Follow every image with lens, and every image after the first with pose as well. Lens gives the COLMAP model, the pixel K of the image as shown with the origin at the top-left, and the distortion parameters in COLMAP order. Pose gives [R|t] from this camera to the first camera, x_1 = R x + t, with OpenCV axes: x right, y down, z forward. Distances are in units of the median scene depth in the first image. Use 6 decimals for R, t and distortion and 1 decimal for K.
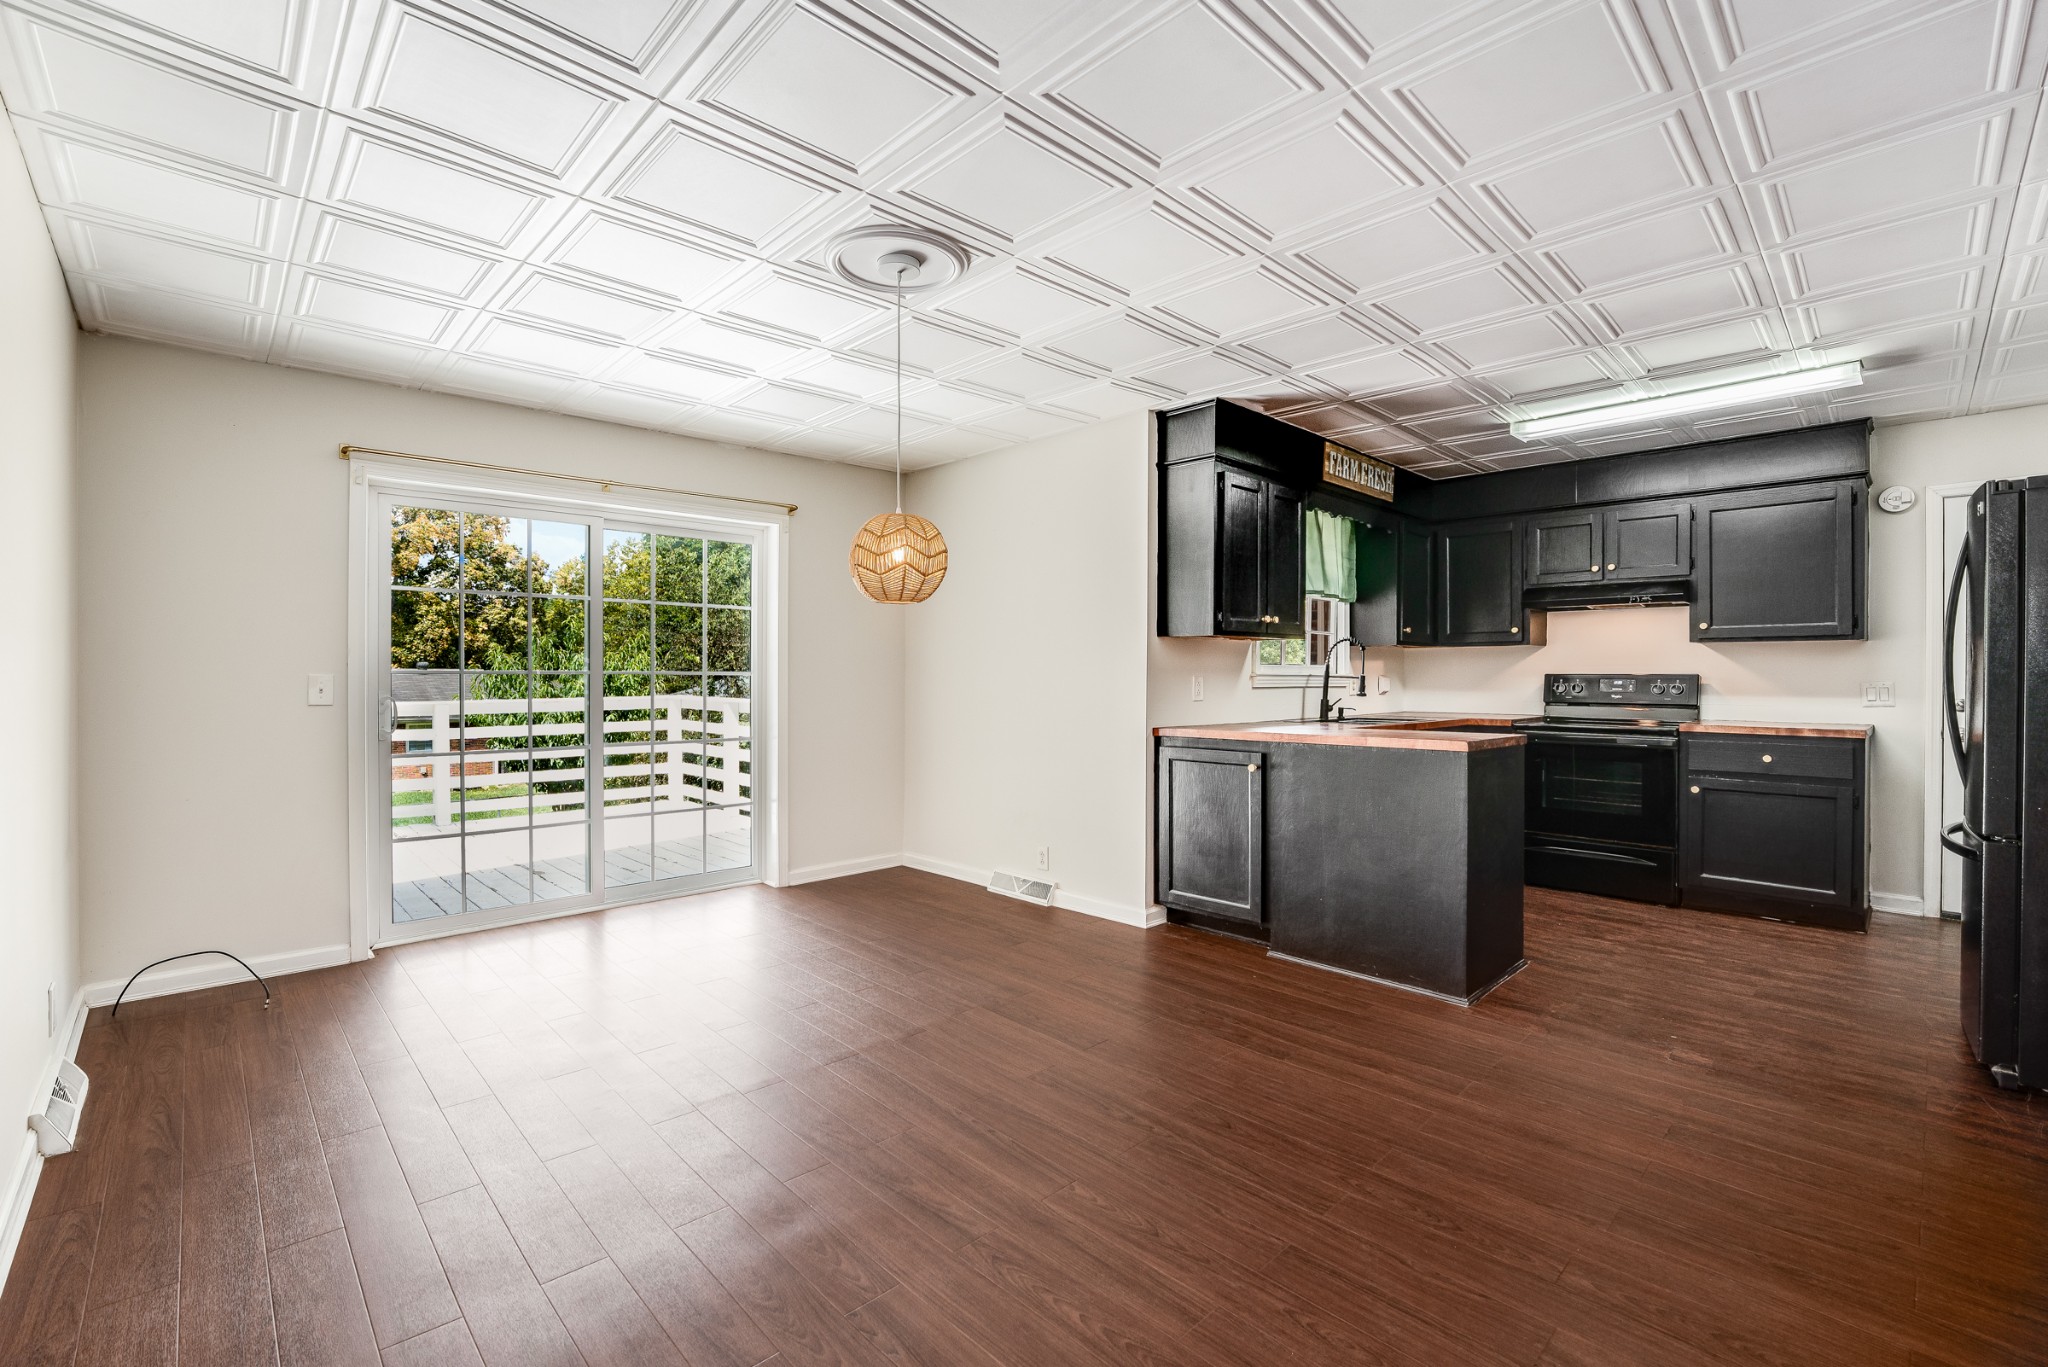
lens RADIAL K [[850.4, 0, 1024.0], [0, 850.4, 683.5], [0, 0, 1]] dist [-0.022606, 0.000060]
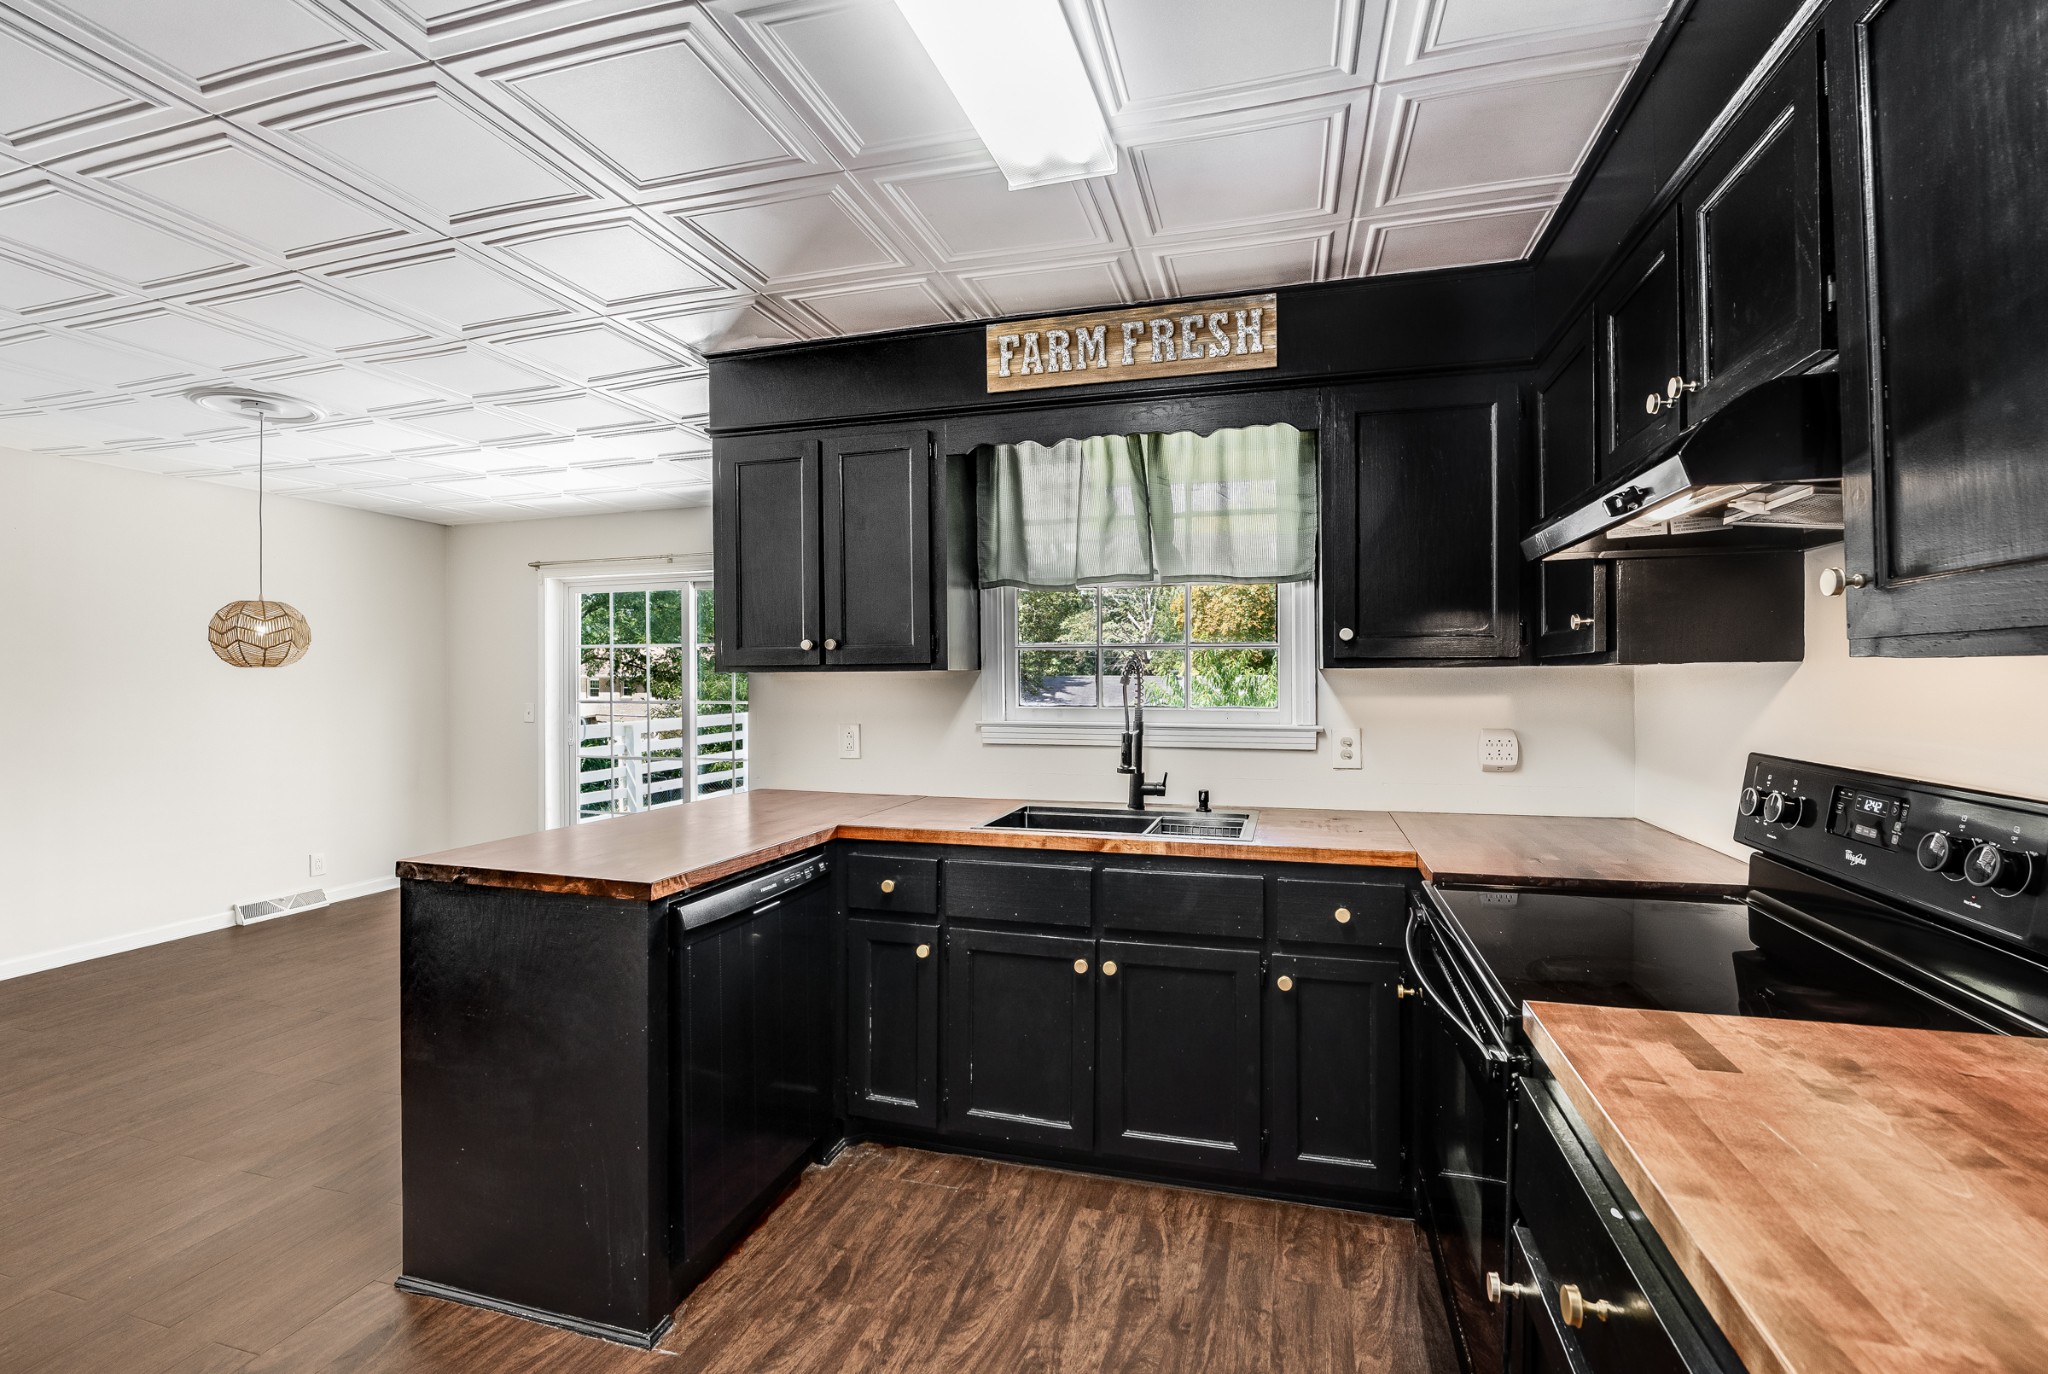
lens RADIAL K [[846.2, 0, 1024.0], [0, 846.2, 687.0], [0, 0, 1]] dist [-0.029216, -0.000155]
pose [[0.545286, 0.005558, -0.838231, 0.843811], [-0.005988, 0.999978, 0.002735, -0.039969], [0.838229, 0.003528, 0.545308, 0.700461]]
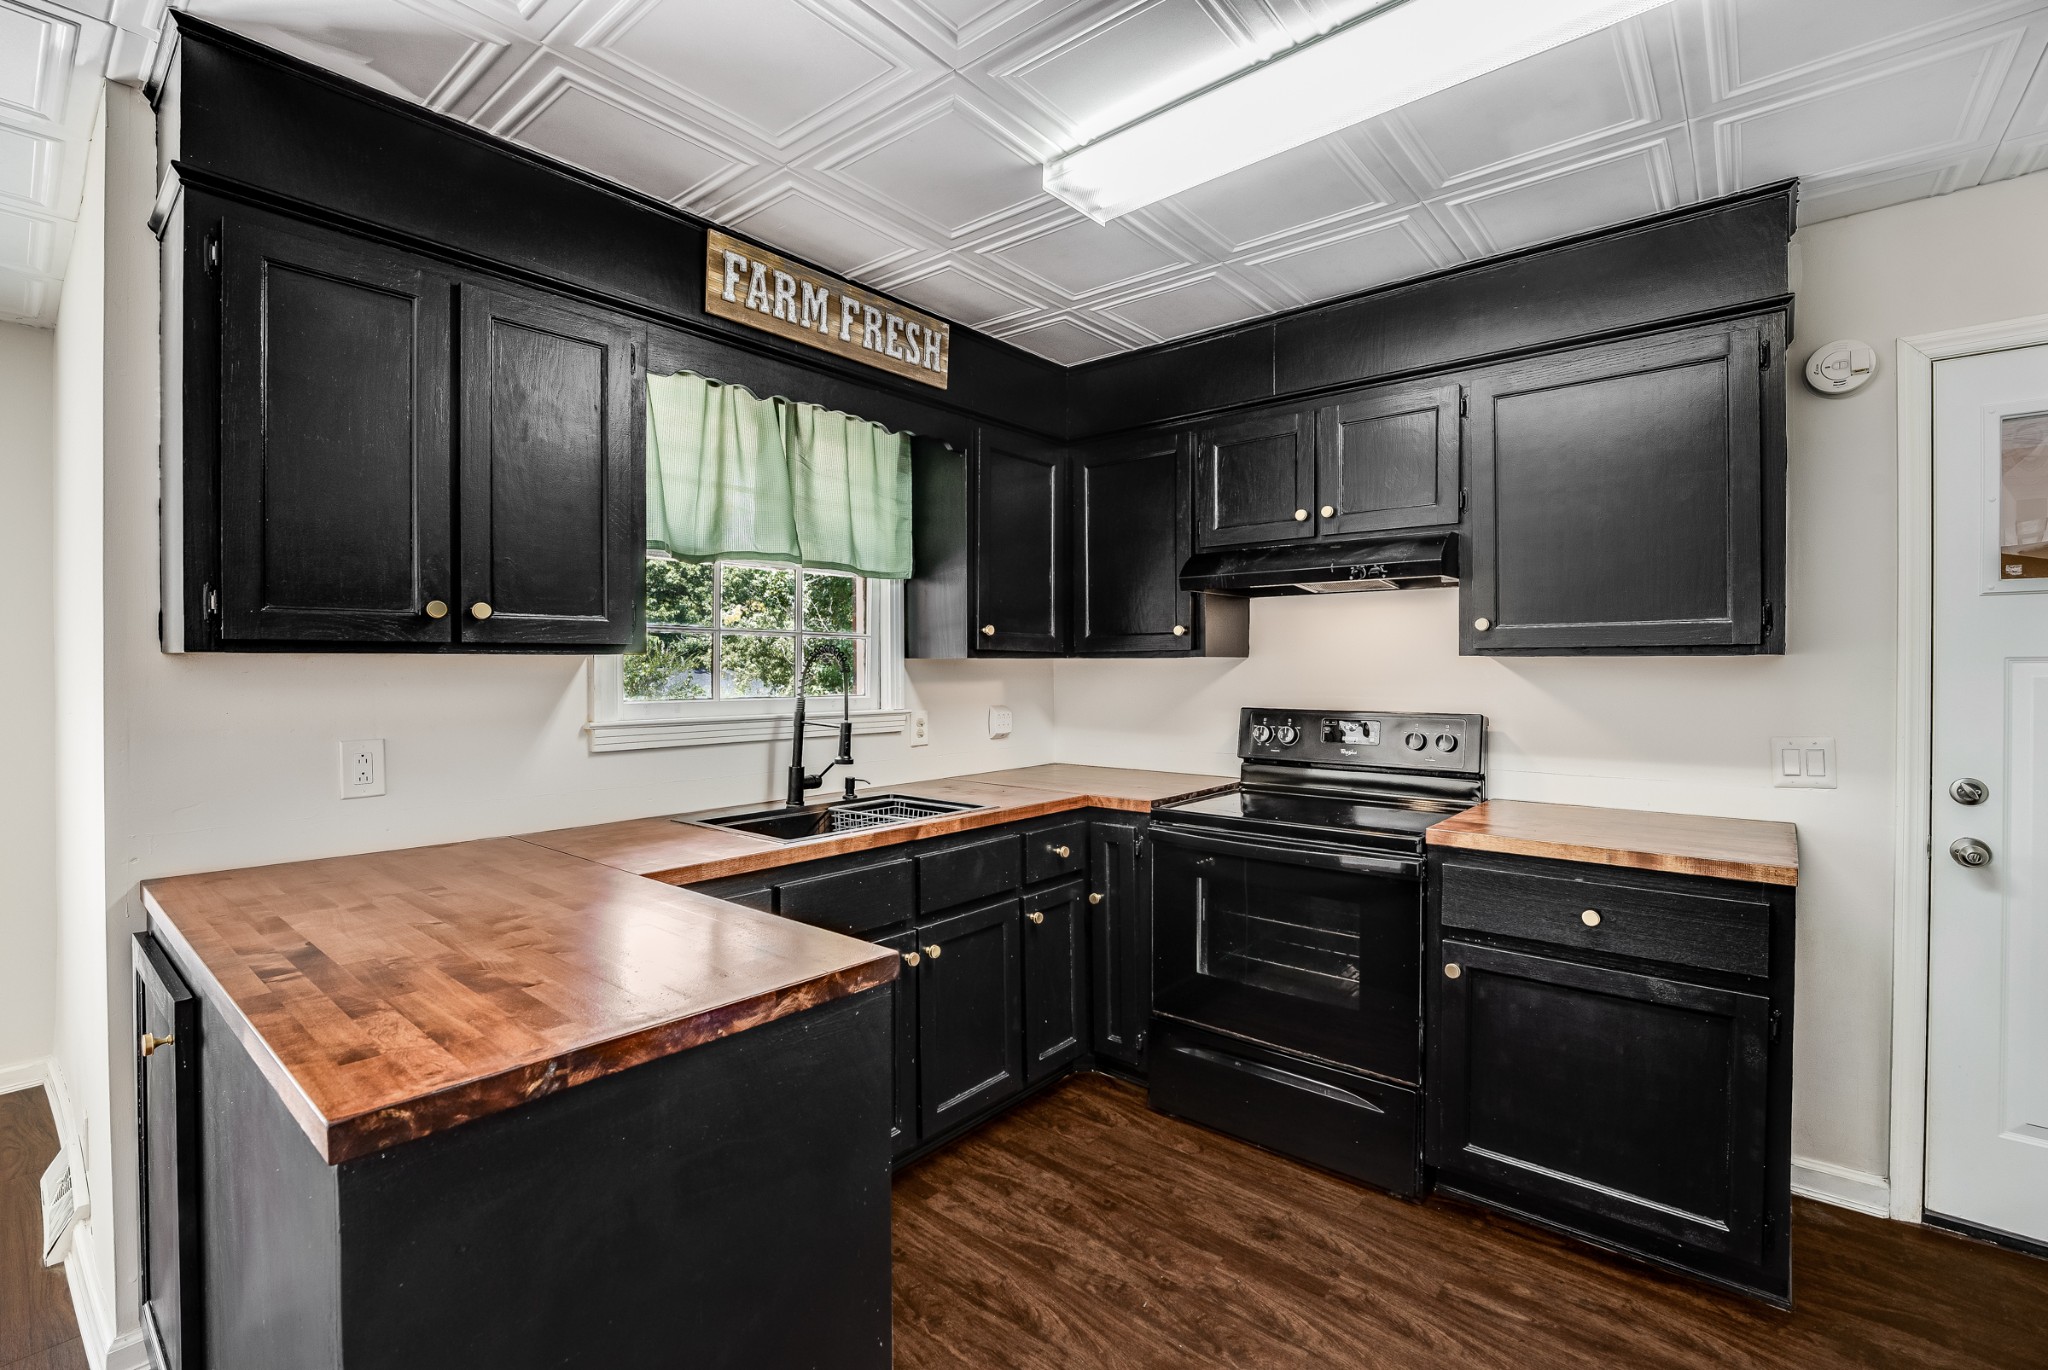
lens RADIAL K [[865.3, 0, 1028.9], [0, 865.3, 675.8], [0, 0, 1]] dist [-0.028987, 0.004673]
pose [[0.994575, -0.002217, 0.104000, 0.477202], [0.002408, 0.999996, -0.001712, -0.036850], [-0.103996, 0.001953, 0.994576, 0.505564]]
